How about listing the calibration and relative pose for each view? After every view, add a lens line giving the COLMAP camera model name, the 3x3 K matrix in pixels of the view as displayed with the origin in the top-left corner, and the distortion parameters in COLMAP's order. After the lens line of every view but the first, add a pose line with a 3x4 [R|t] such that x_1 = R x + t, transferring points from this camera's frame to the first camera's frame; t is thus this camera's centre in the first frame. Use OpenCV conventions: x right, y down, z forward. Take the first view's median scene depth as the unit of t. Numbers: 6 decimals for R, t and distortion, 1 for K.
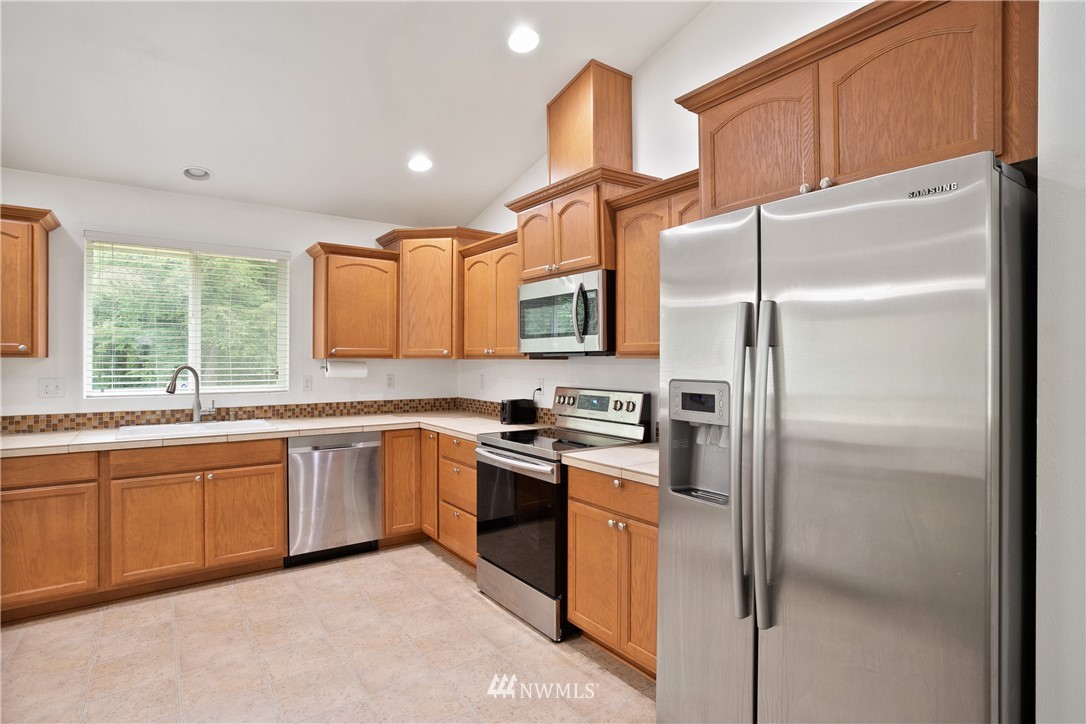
lens RADIAL K [[554.8, 0, 540.2], [0, 554.8, 362.0], [0, 0, 1]] dist [-0.048120, 0.028481]
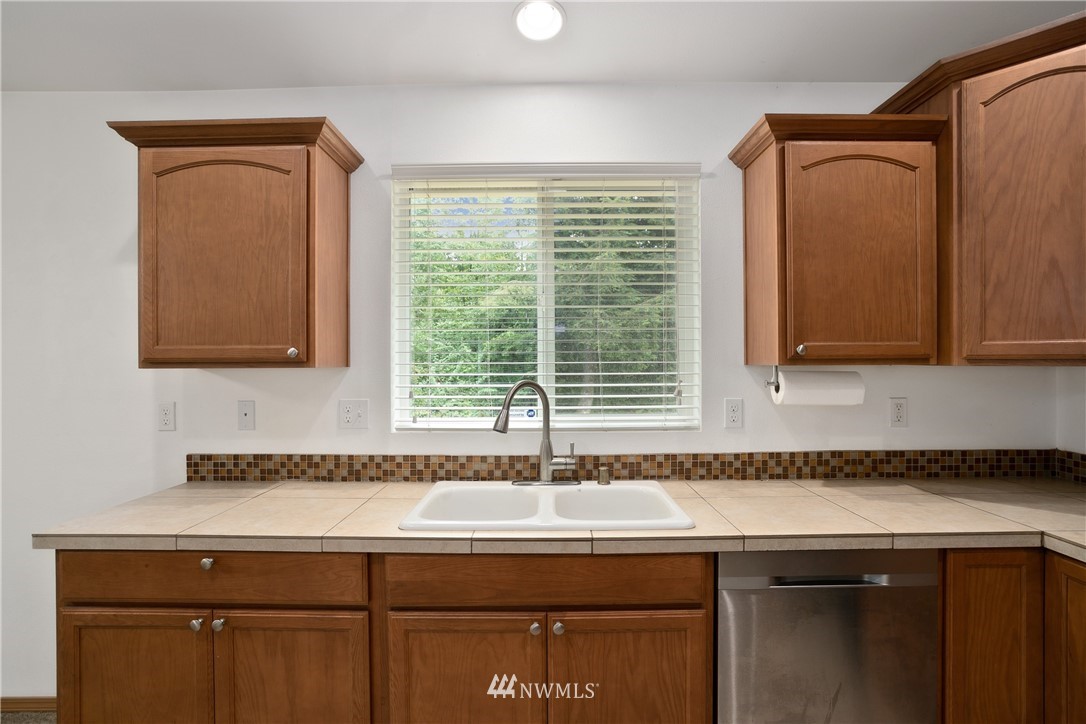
lens RADIAL K [[554.8, 0, 540.2], [0, 554.8, 362.0], [0, 0, 1]] dist [-0.048120, 0.028481]
pose [[0.805164, -0.004935, -0.593032, -0.315547], [0.005069, 0.999986, -0.001439, -0.011256], [0.593031, -0.001848, 0.805178, 0.573035]]
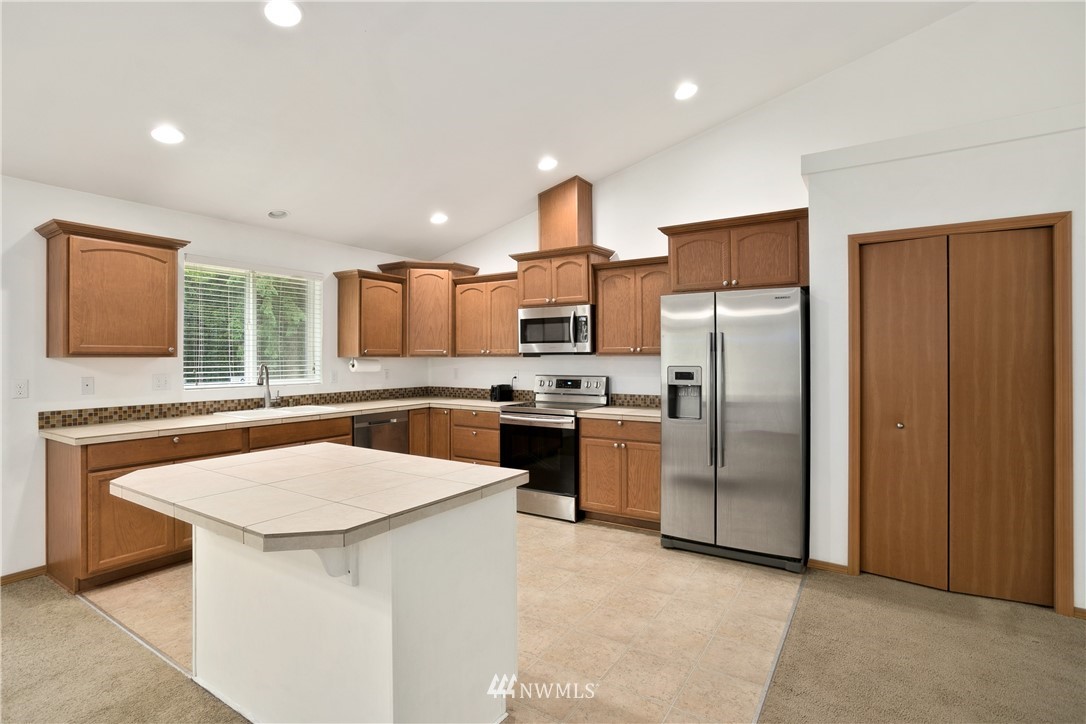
lens RADIAL K [[526.7, 0, 544.9], [0, 526.7, 356.2], [0, 0, 1]] dist [-0.039879, 0.000195]
pose [[0.929524, -0.004127, 0.368739, -0.498759], [0.006454, 0.999966, -0.005079, 0.000295], [-0.368705, 0.007101, 0.929519, -0.371624]]
